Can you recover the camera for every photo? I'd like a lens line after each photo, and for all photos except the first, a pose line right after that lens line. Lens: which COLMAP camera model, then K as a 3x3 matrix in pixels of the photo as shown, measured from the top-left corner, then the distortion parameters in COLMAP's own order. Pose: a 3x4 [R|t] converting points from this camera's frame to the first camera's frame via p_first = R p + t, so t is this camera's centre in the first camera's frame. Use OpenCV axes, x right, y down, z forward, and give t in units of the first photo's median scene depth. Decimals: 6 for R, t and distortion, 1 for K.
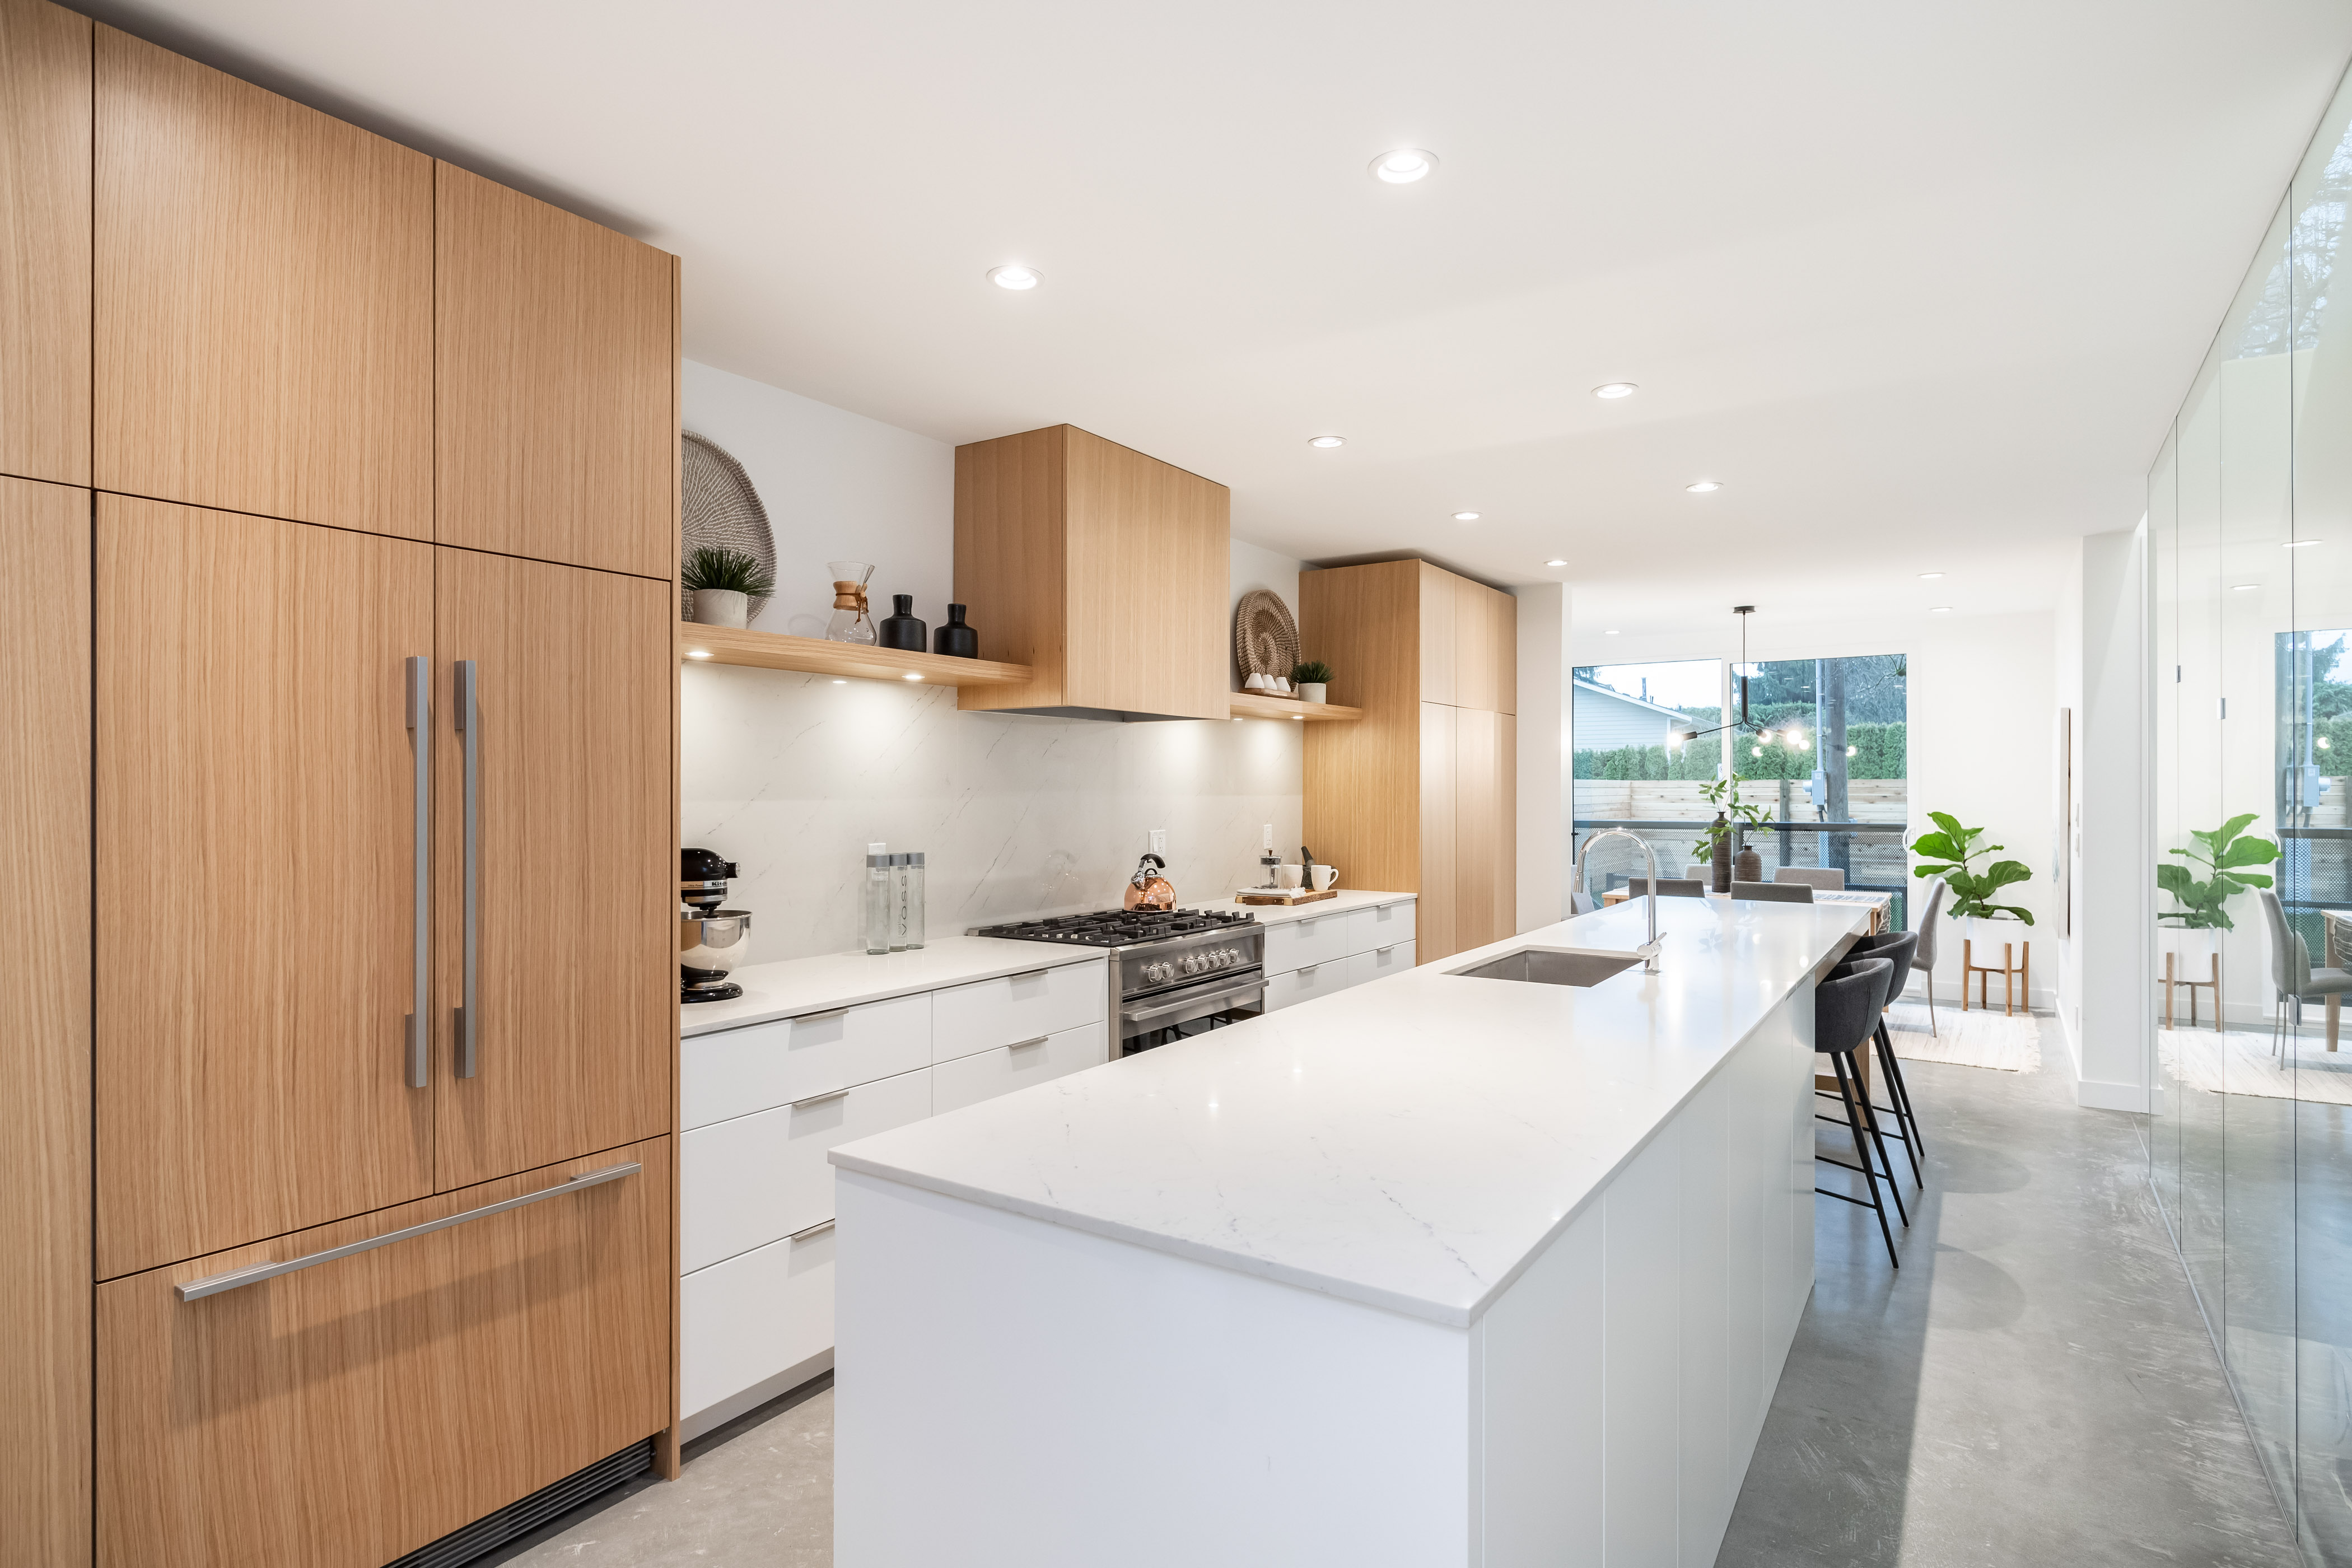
lens RADIAL K [[1207.4, 0, 1172.5], [0, 1207.4, 786.6], [0, 0, 1]] dist [0.003357, -0.003436]
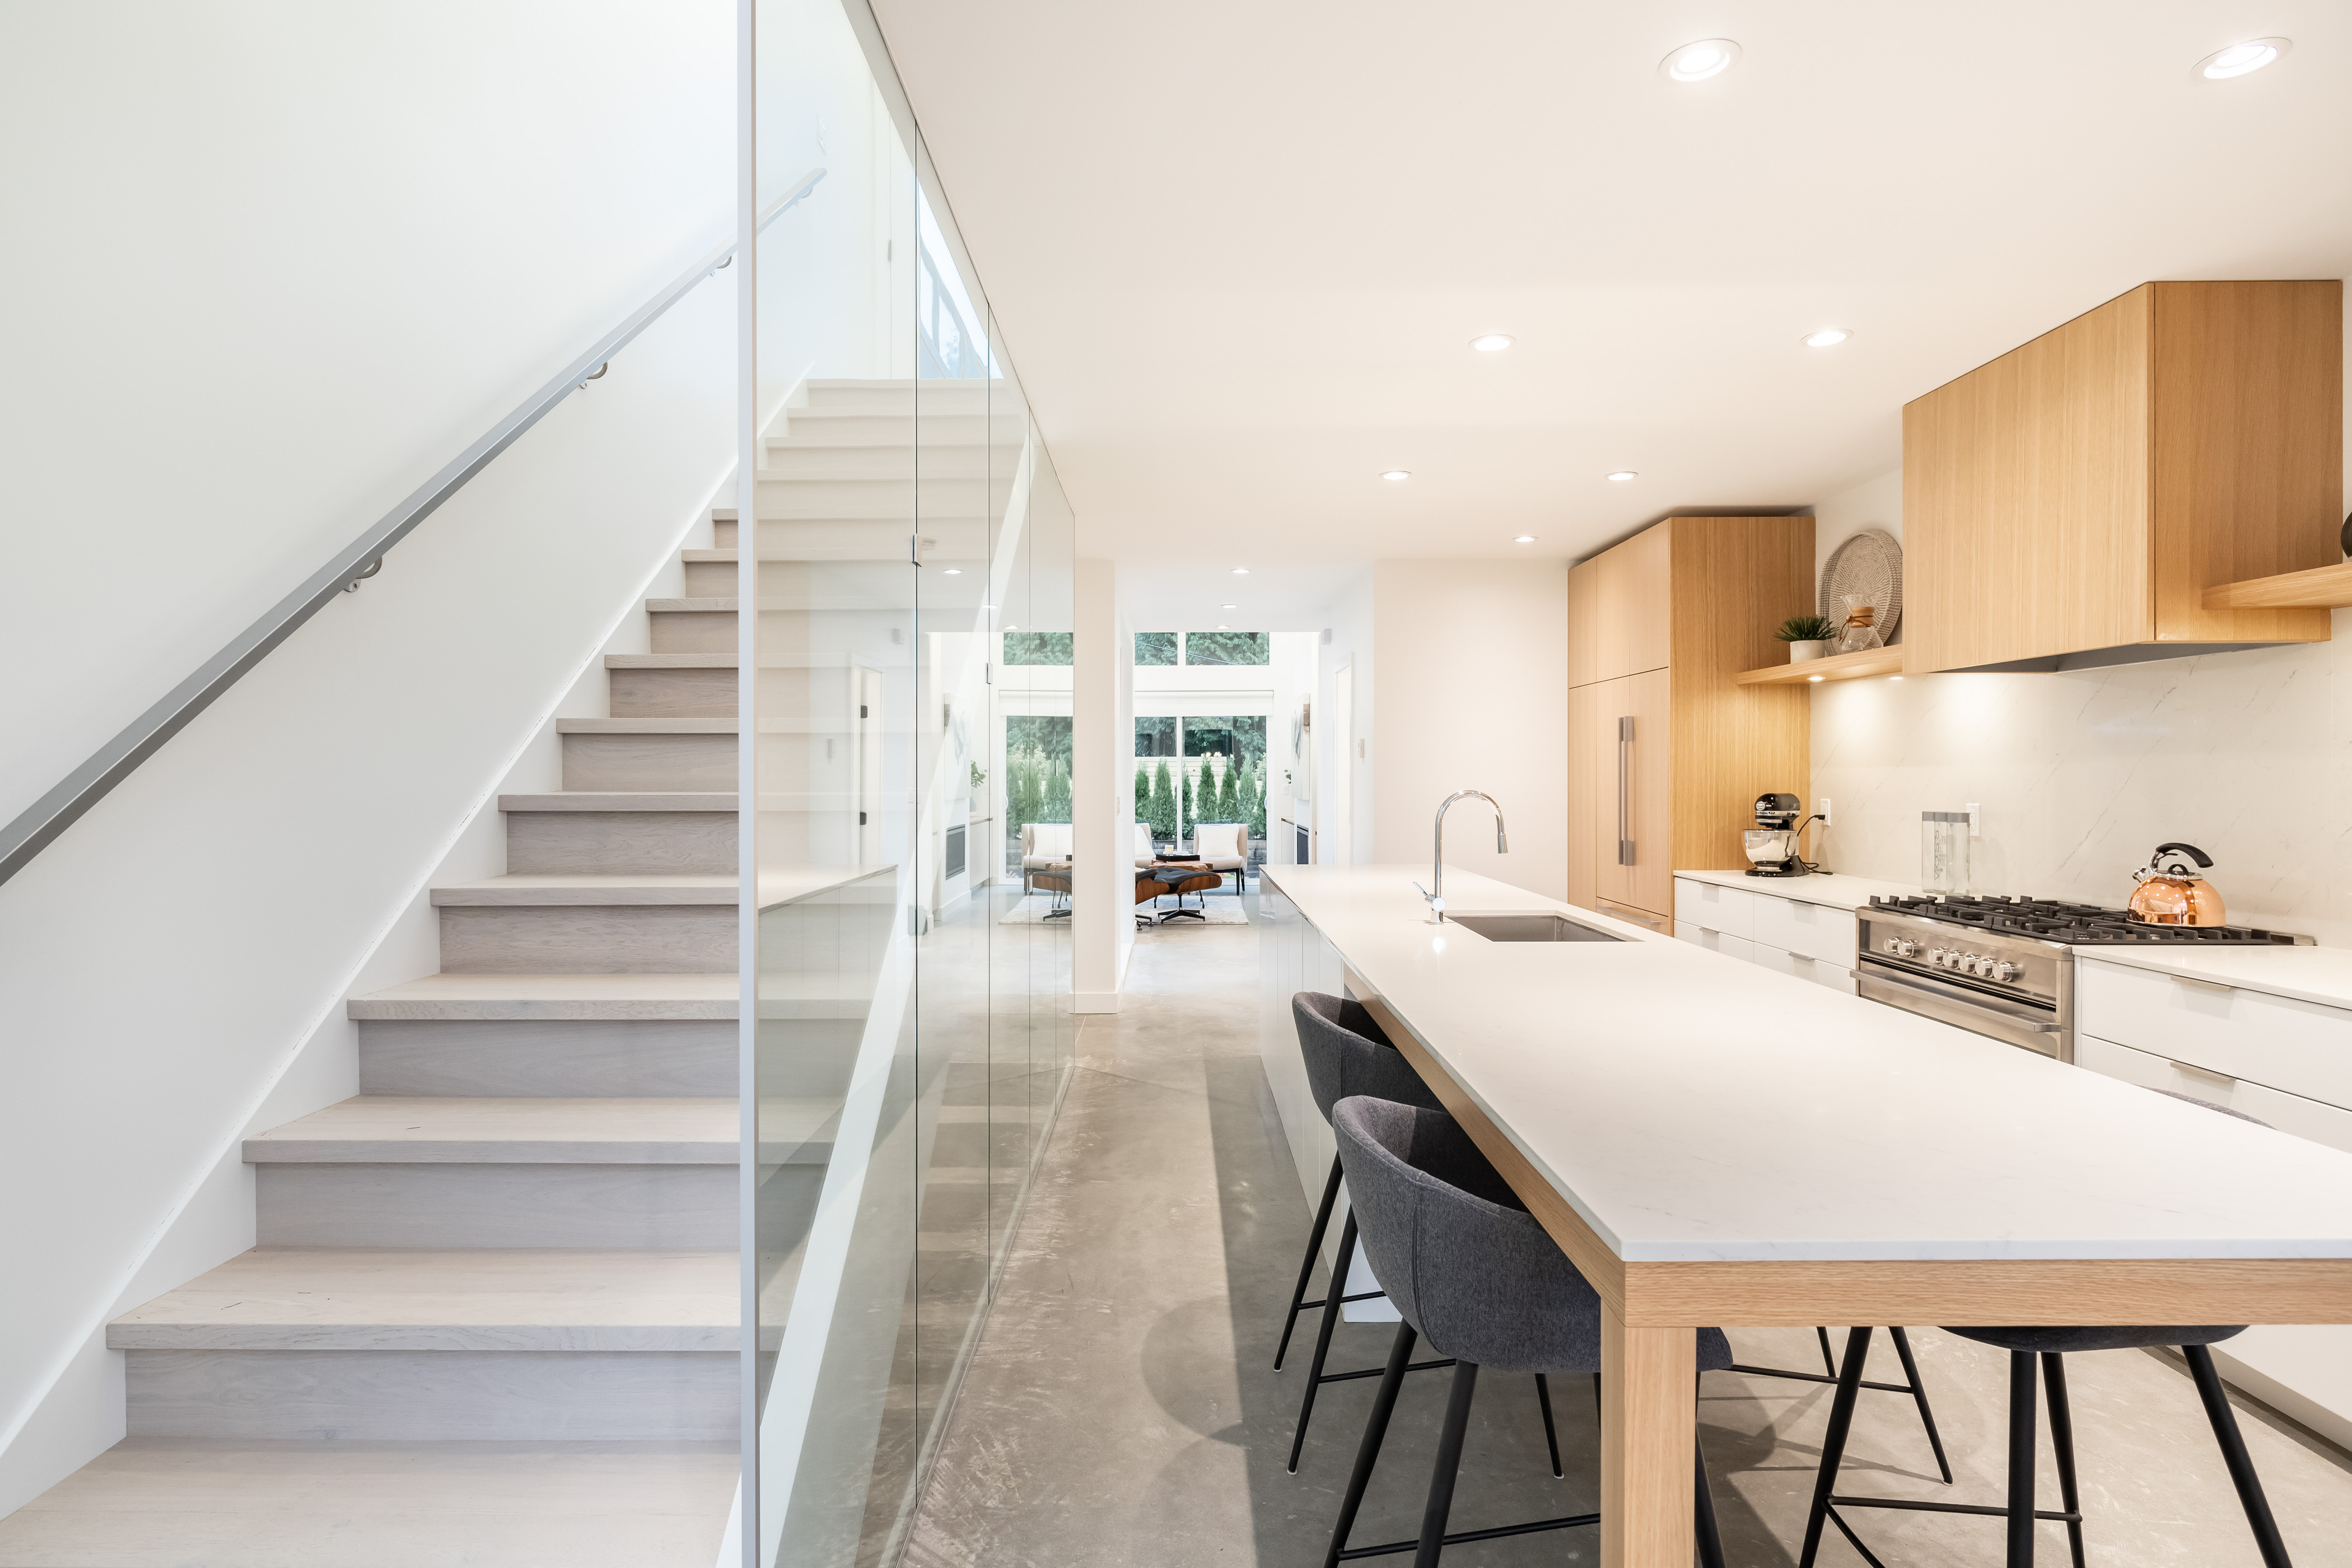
lens RADIAL K [[1207.4, 0, 1169.4], [0, 1207.4, 785.7], [0, 0, 1]] dist [0.003357, -0.003436]
pose [[-0.830233, 0.006213, -0.557382, 1.035026], [0.003524, 0.999976, 0.005898, 0.020298], [0.557406, 0.002933, -0.830235, 1.529102]]
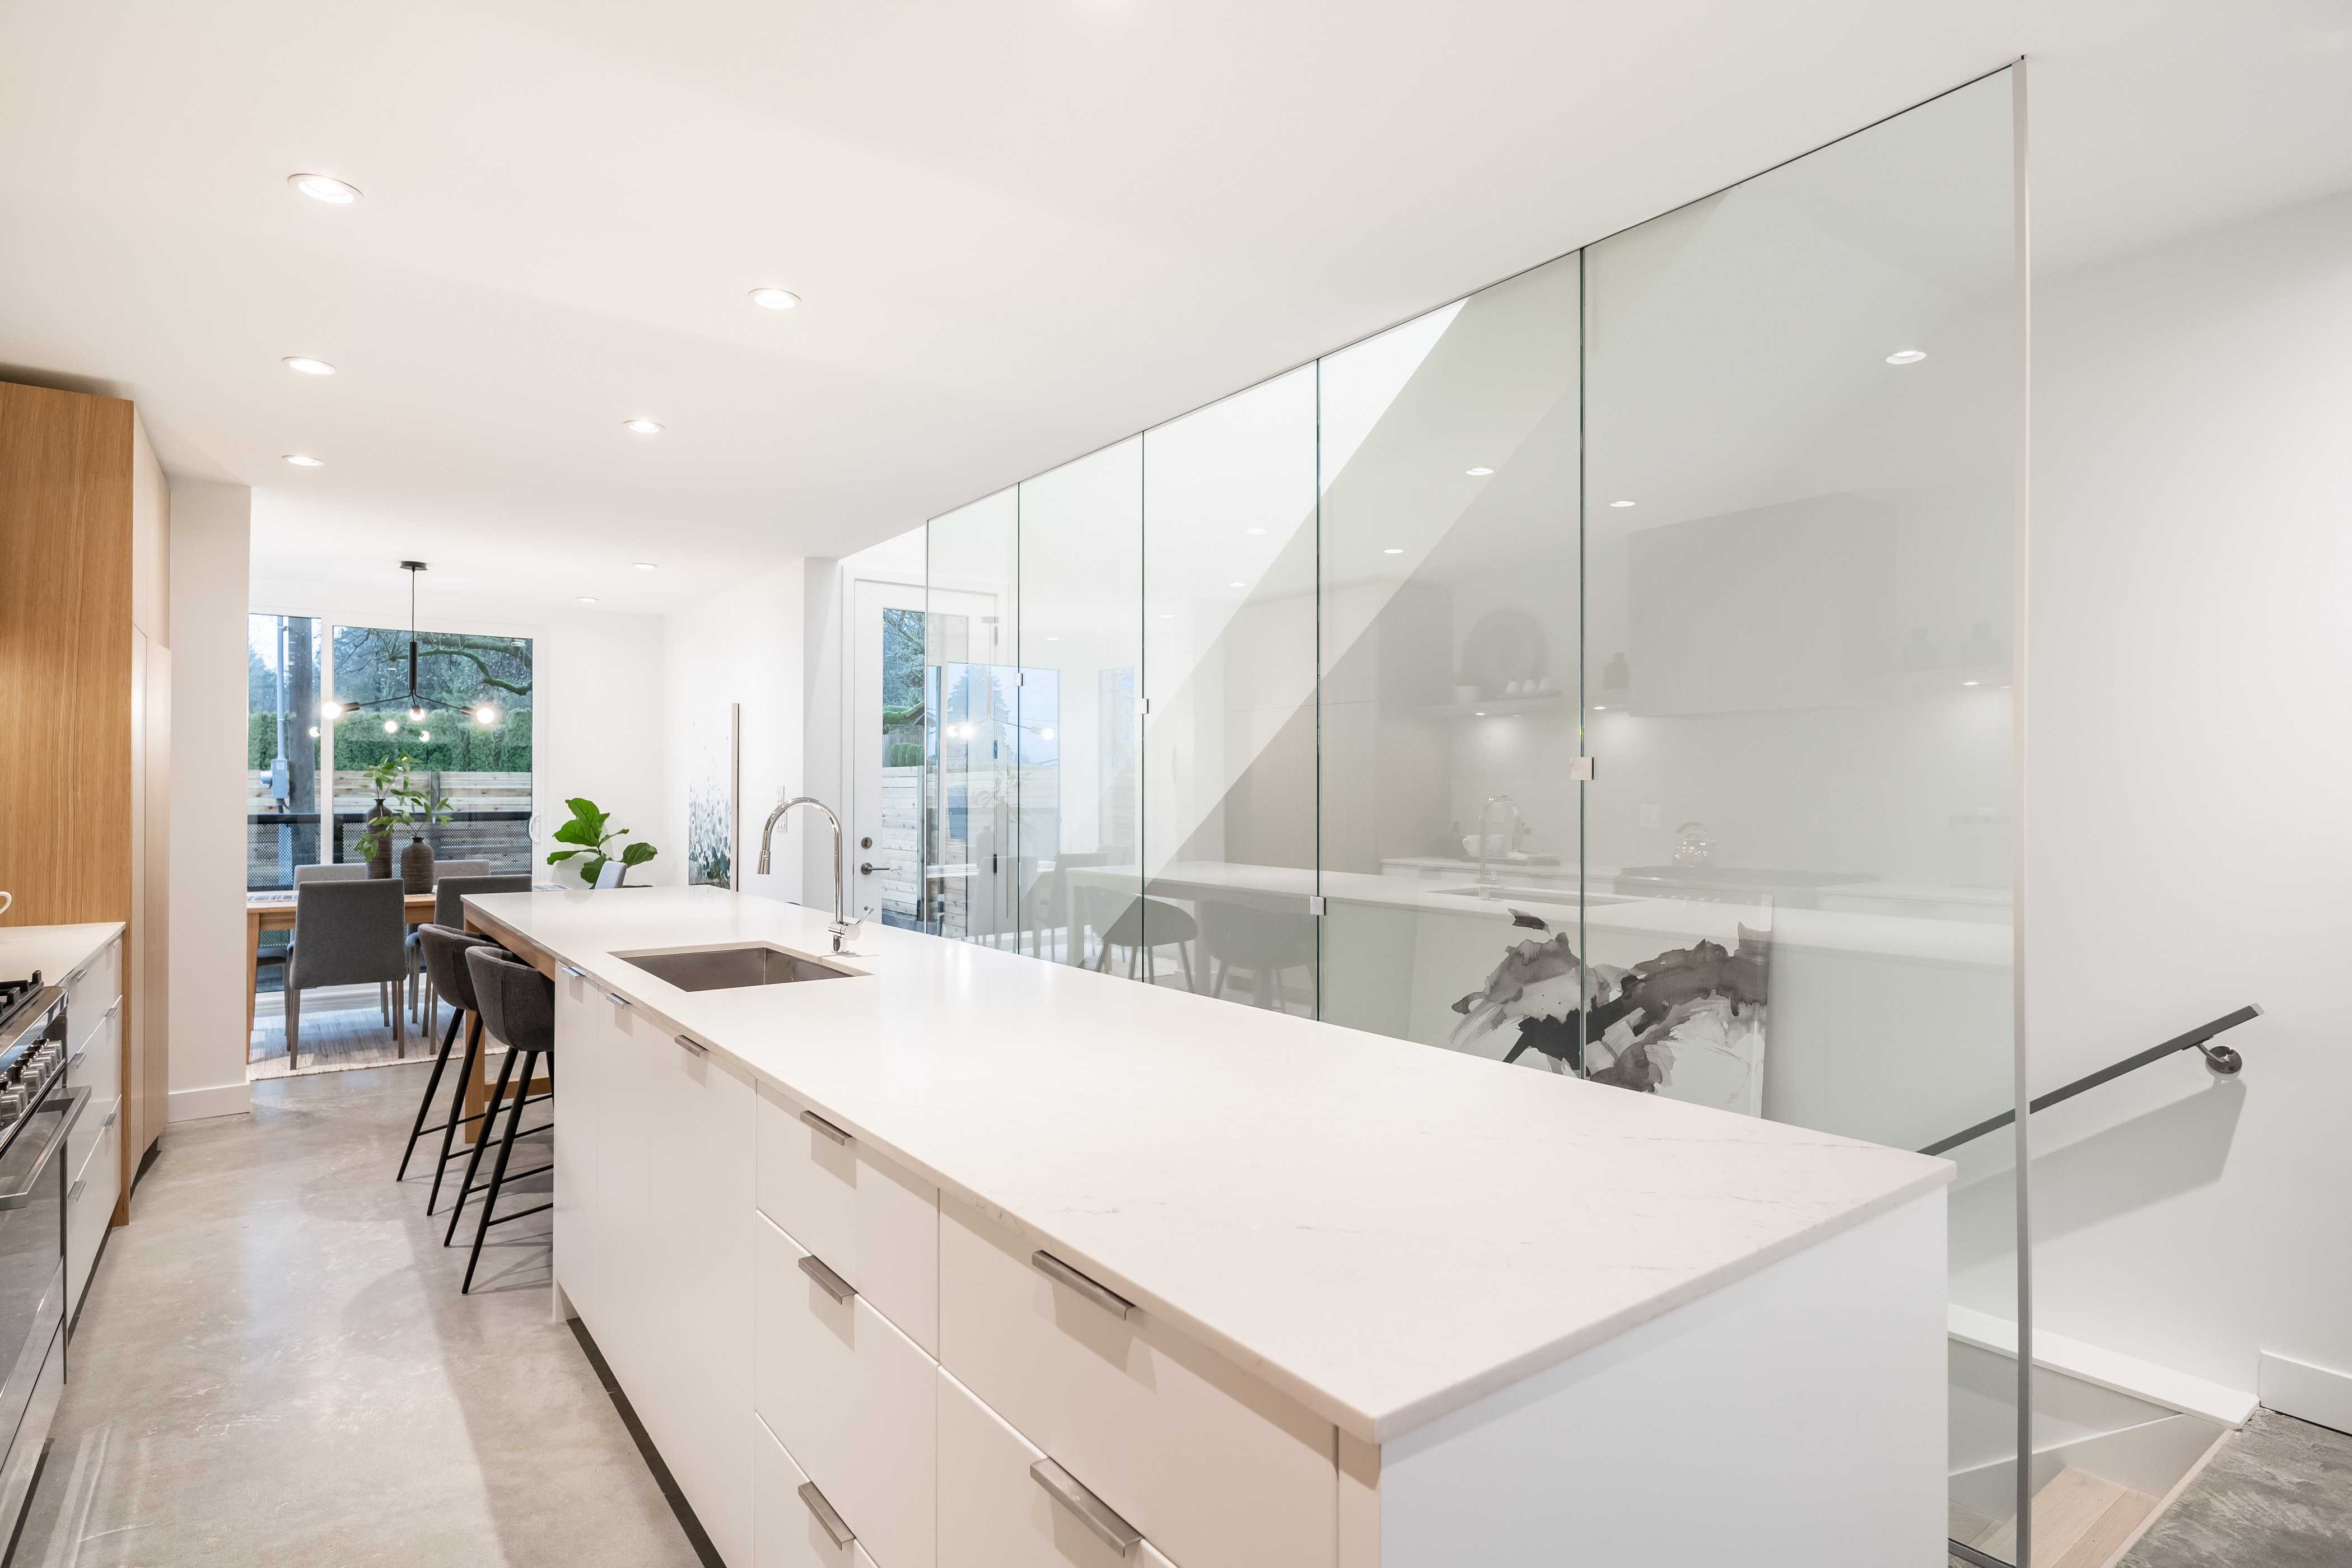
lens RADIAL K [[1207.4, 0, 1169.7], [0, 1207.4, 784.3], [0, 0, 1]] dist [0.003357, -0.003436]
pose [[0.331142, 0.005542, 0.943565, -0.332956], [-0.004166, 0.999982, -0.004411, 0.024459], [-0.943572, -0.002471, 0.331159, 0.404316]]
